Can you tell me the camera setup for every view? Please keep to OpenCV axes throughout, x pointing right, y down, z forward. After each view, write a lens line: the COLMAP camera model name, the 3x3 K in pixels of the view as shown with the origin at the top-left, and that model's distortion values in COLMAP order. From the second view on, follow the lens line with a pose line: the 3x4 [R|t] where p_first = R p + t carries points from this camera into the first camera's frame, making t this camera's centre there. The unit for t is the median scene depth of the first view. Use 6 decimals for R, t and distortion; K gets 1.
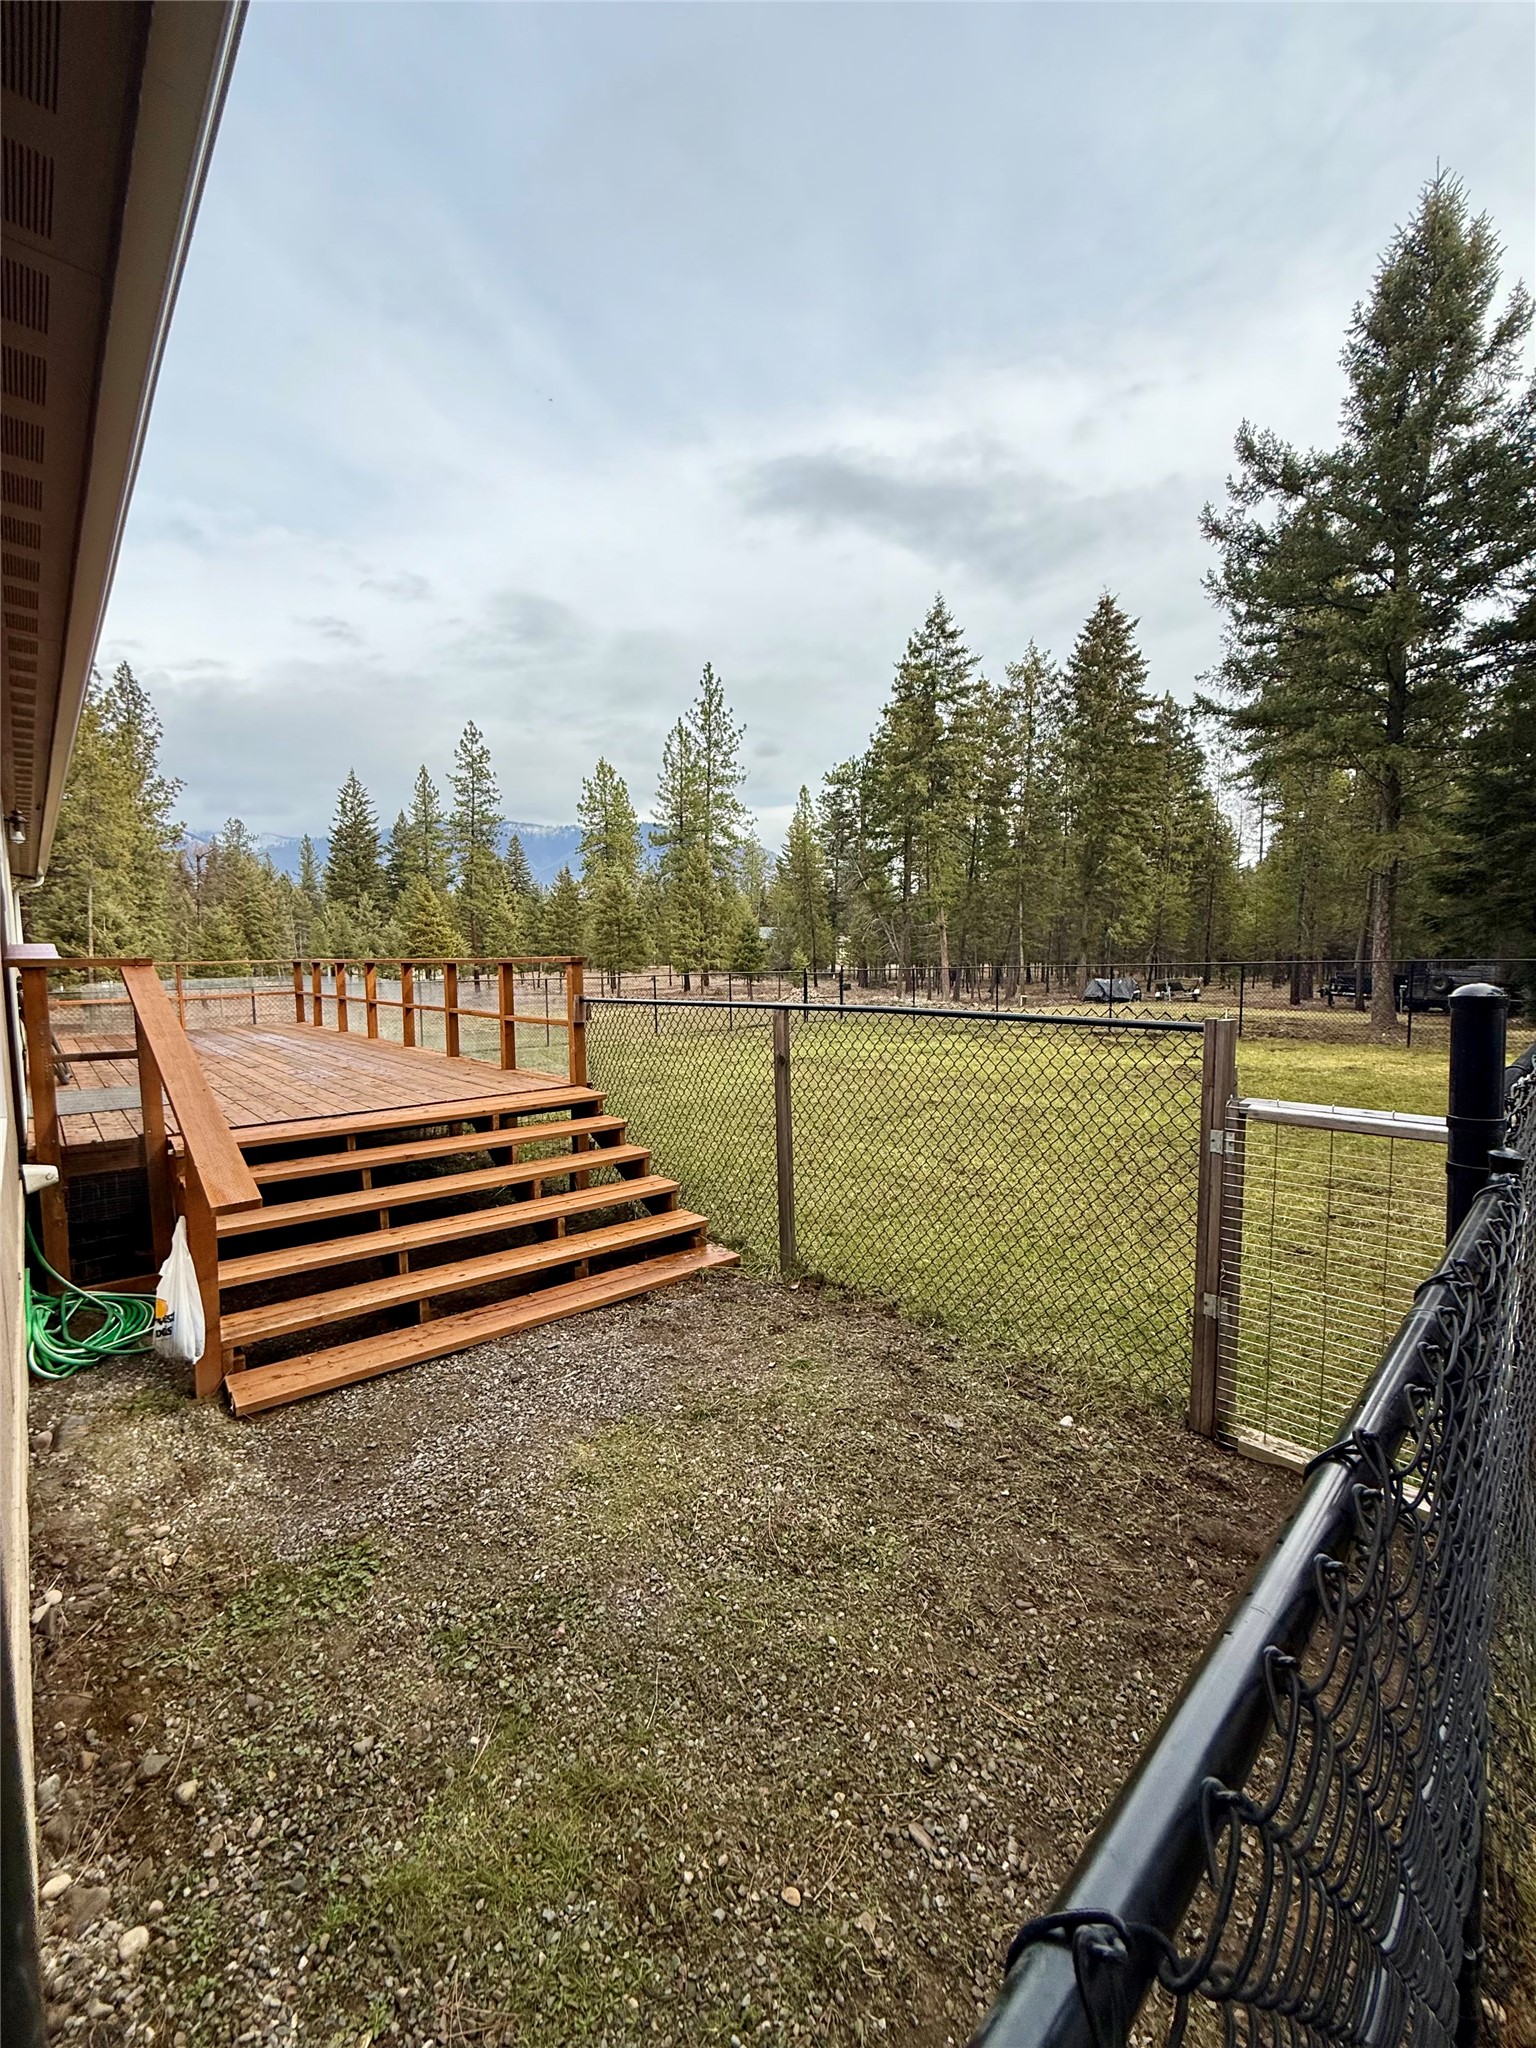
lens RADIAL K [[818.4, 0, 774.5], [0, 818.4, 1020.4], [0, 0, 1]] dist [0.000360, -0.000346]
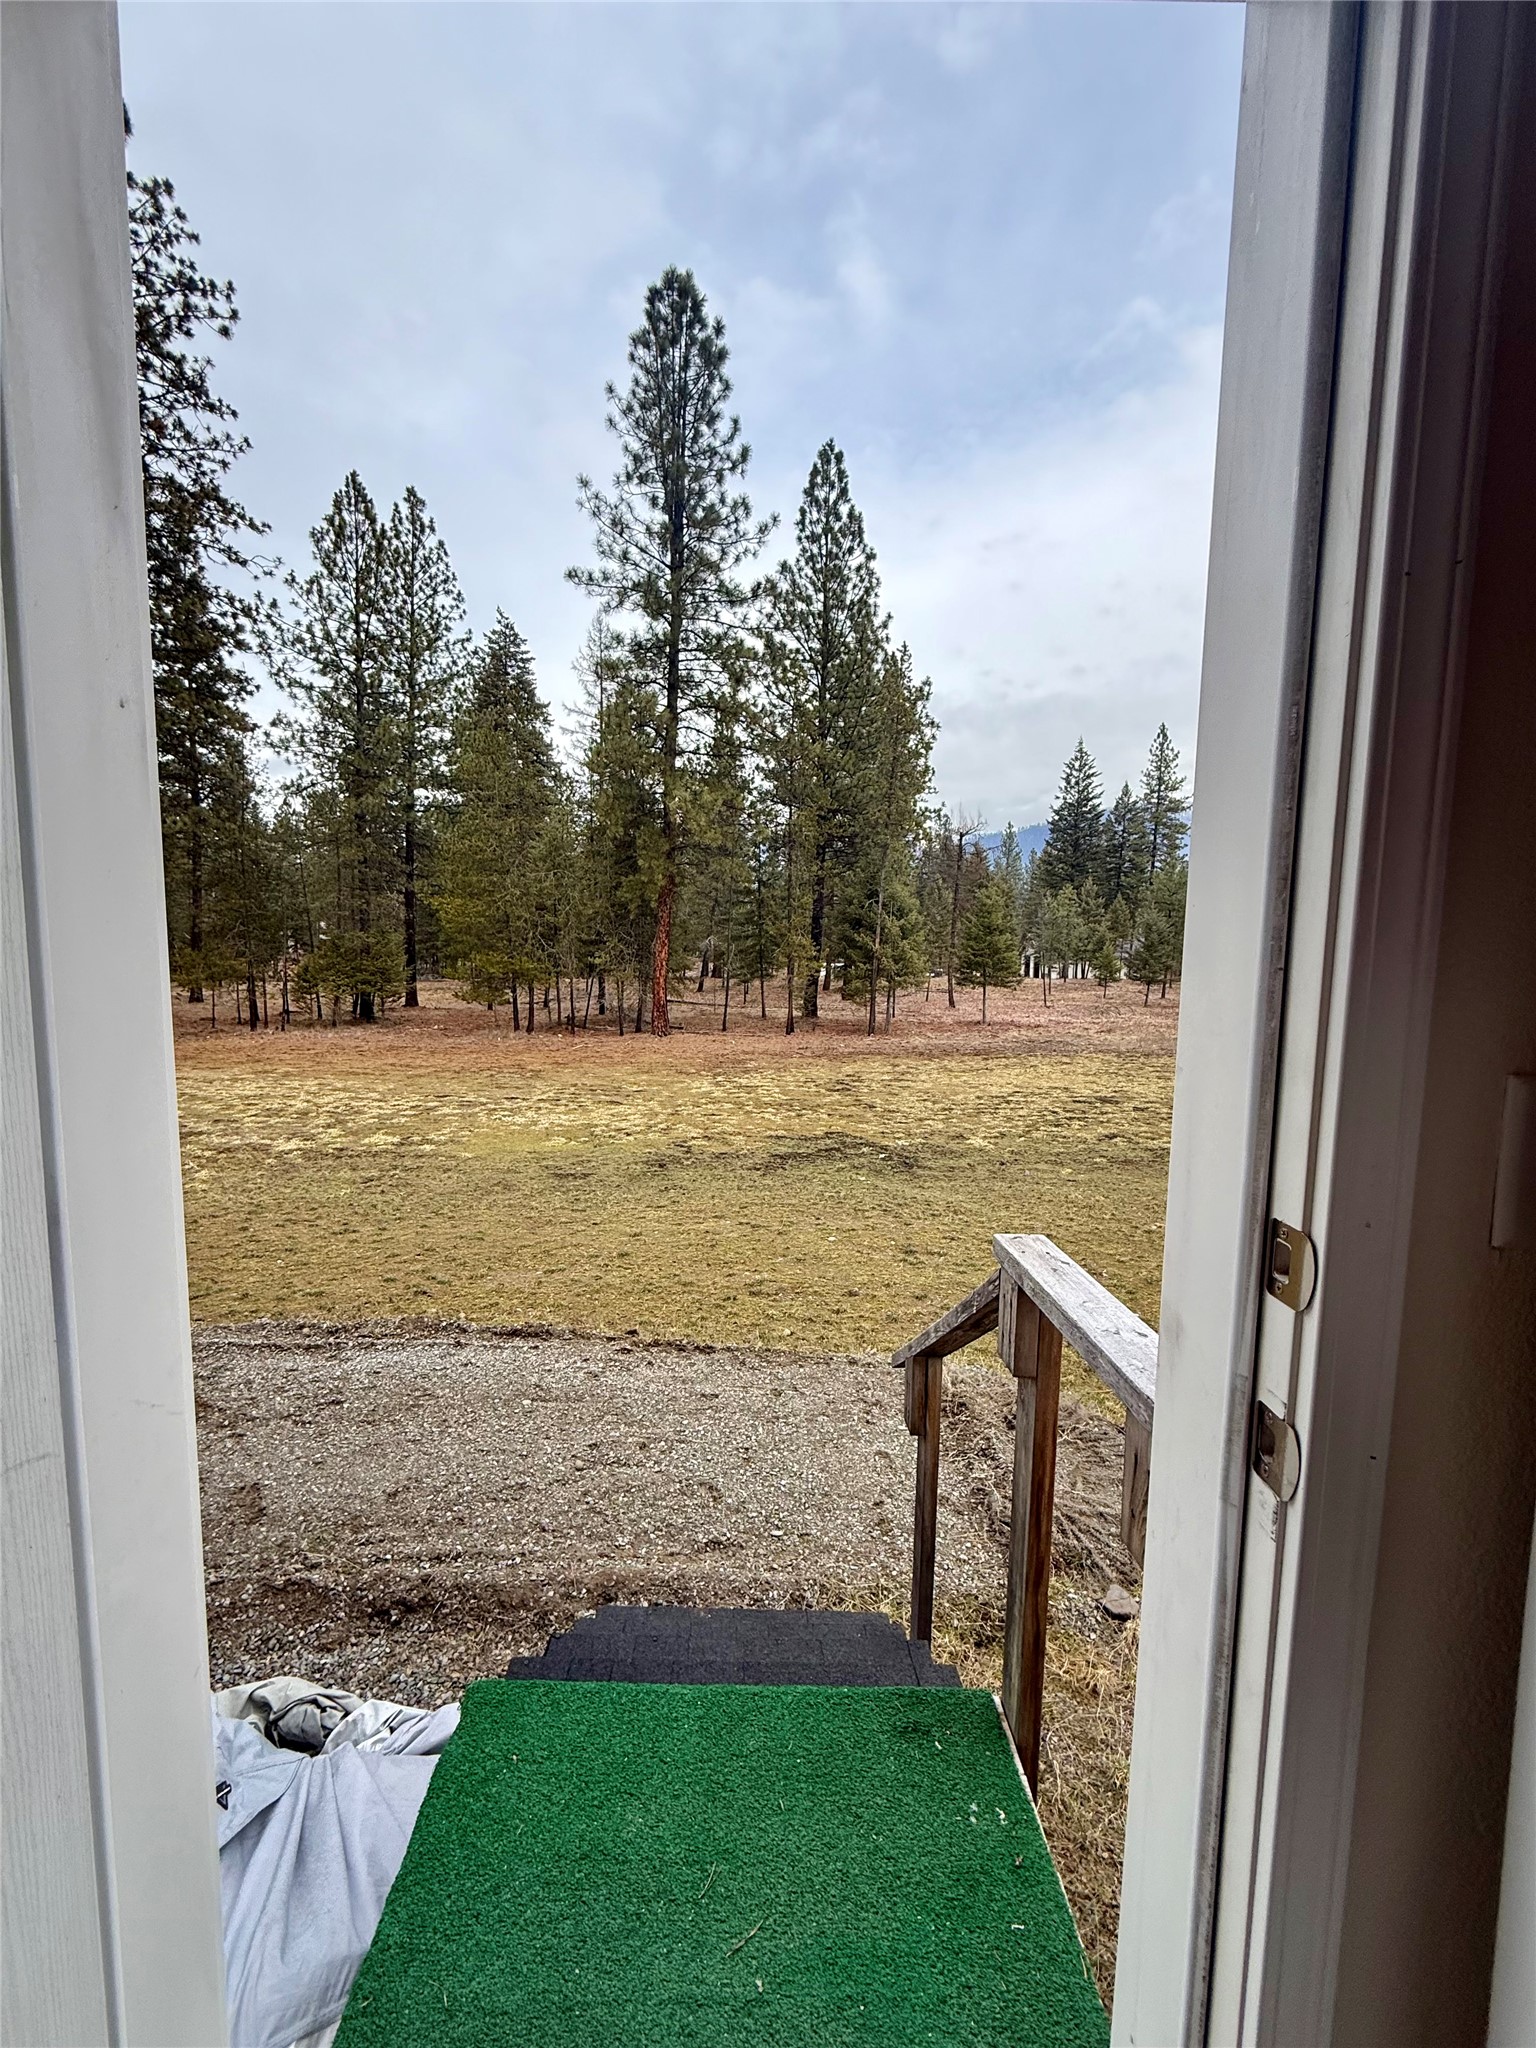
lens RADIAL K [[818.4, 0, 769.7], [0, 818.4, 1028.1], [0, 0, 1]] dist [0.000360, -0.000346]
pose [[0.731228, 0.096716, -0.675242, -0.340582], [-0.082551, 0.995169, 0.053145, -0.031699], [0.677120, 0.016881, 0.735679, 0.304952]]
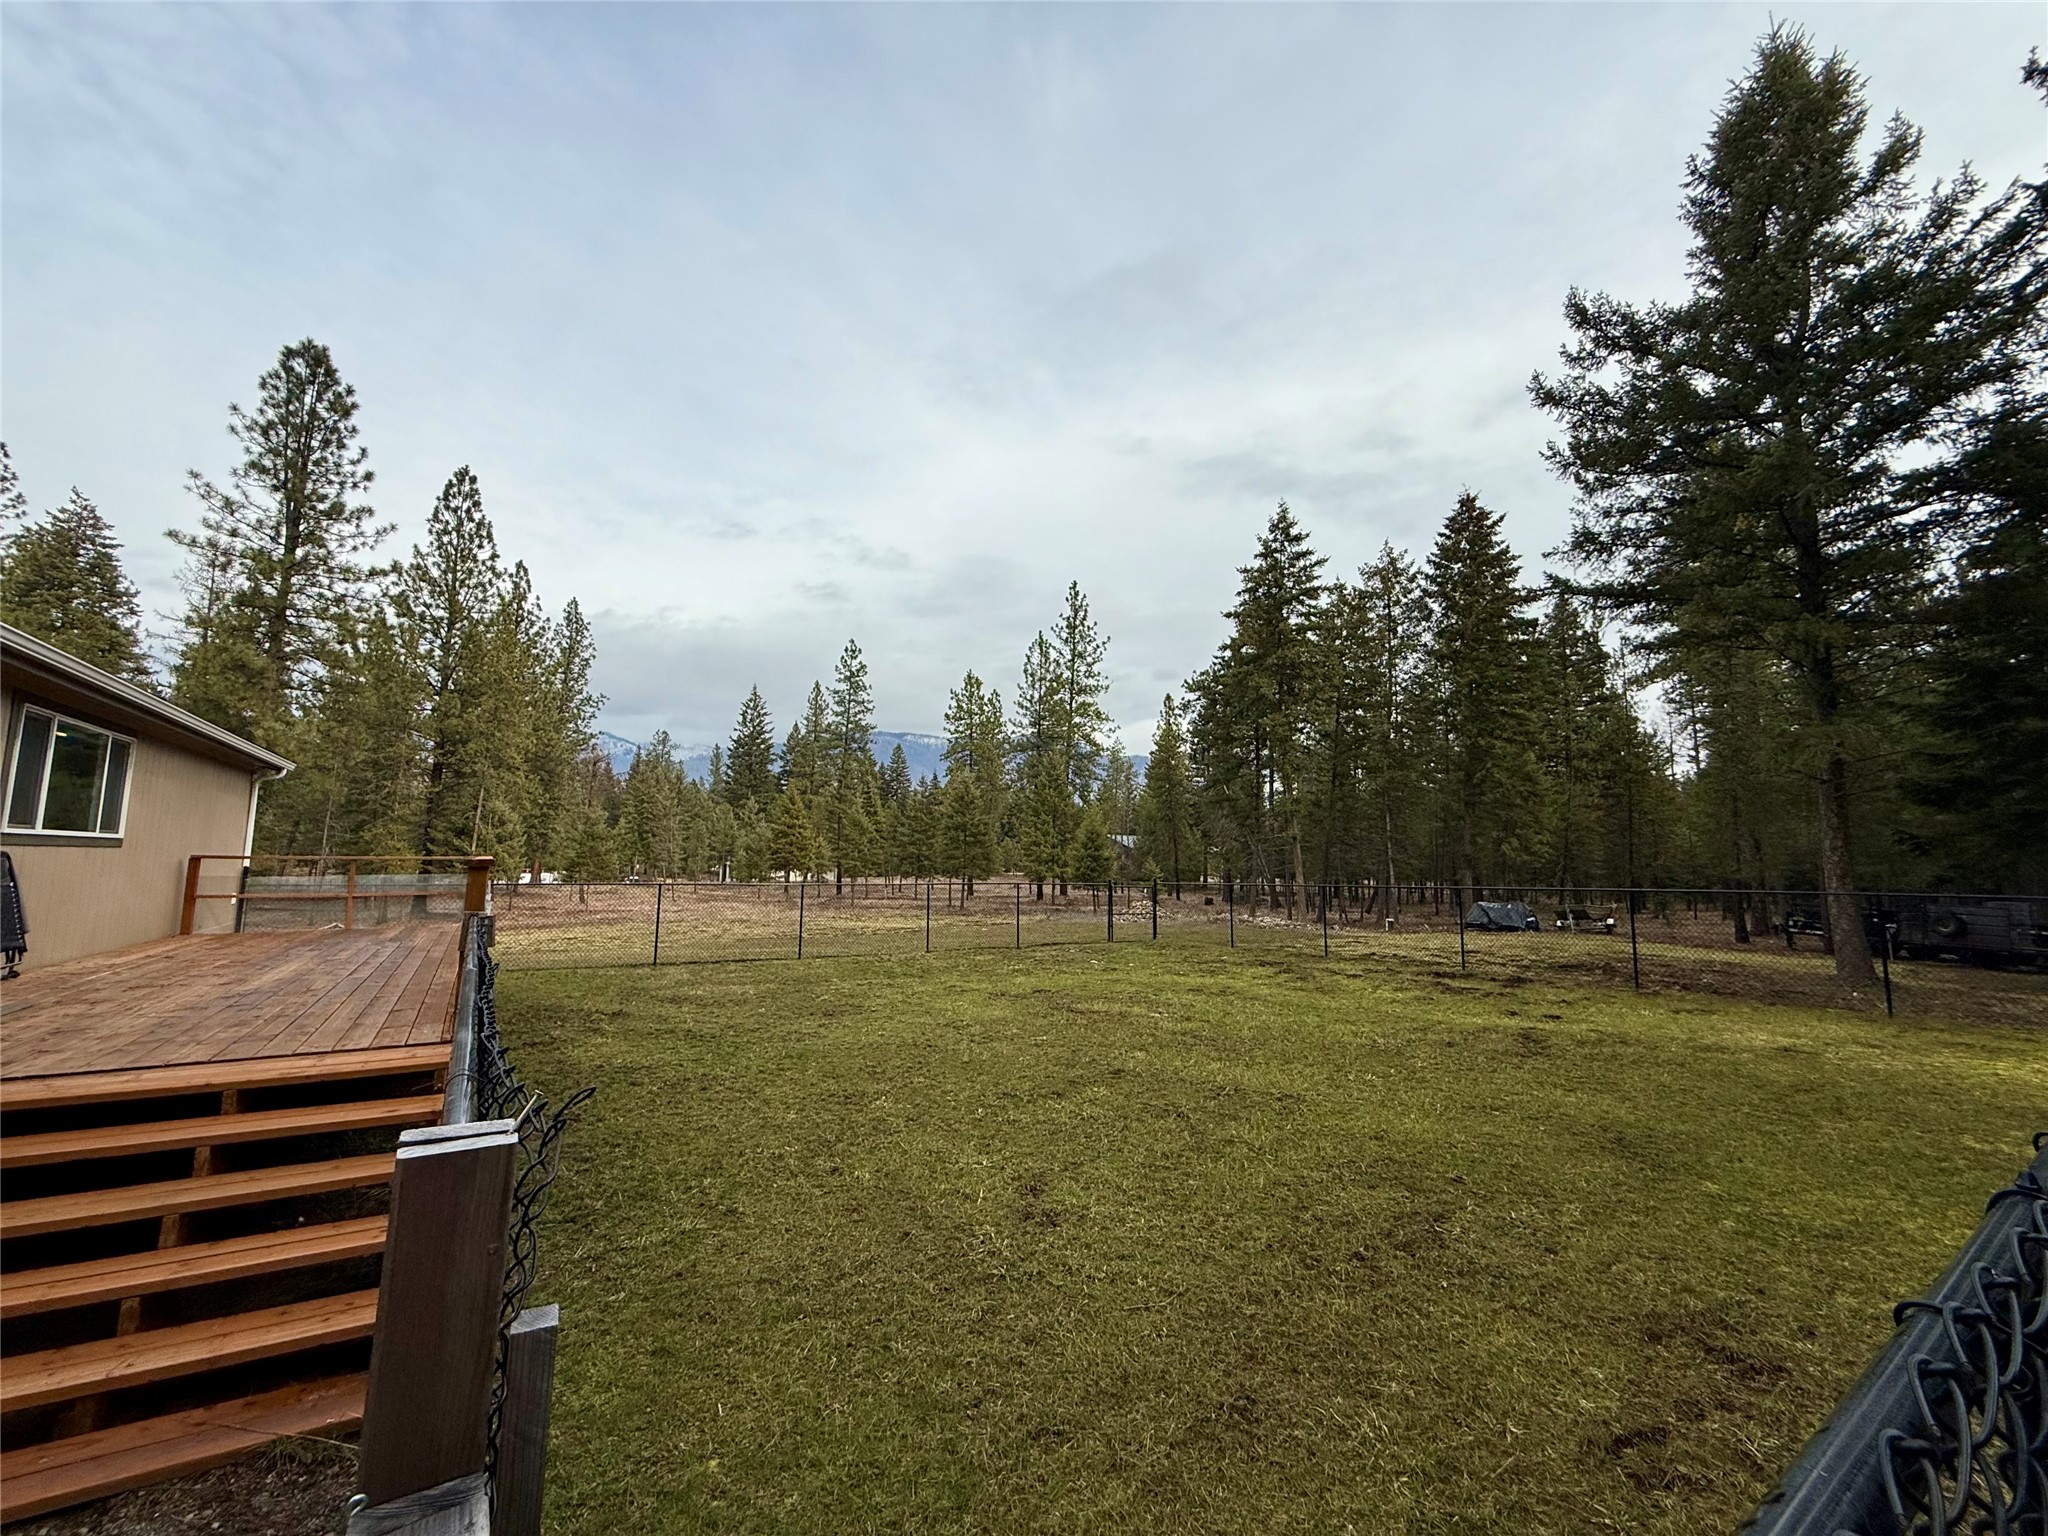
lens RADIAL K [[818.4, 0, 1022.9], [0, 818.4, 766.1], [0, 0, 1]] dist [0.000360, -0.000346]
pose [[0.985330, 0.004111, -0.170609, 0.062219], [-0.037563, 0.980417, -0.193318, -0.006180], [0.166473, 0.196890, 0.966189, 0.059946]]
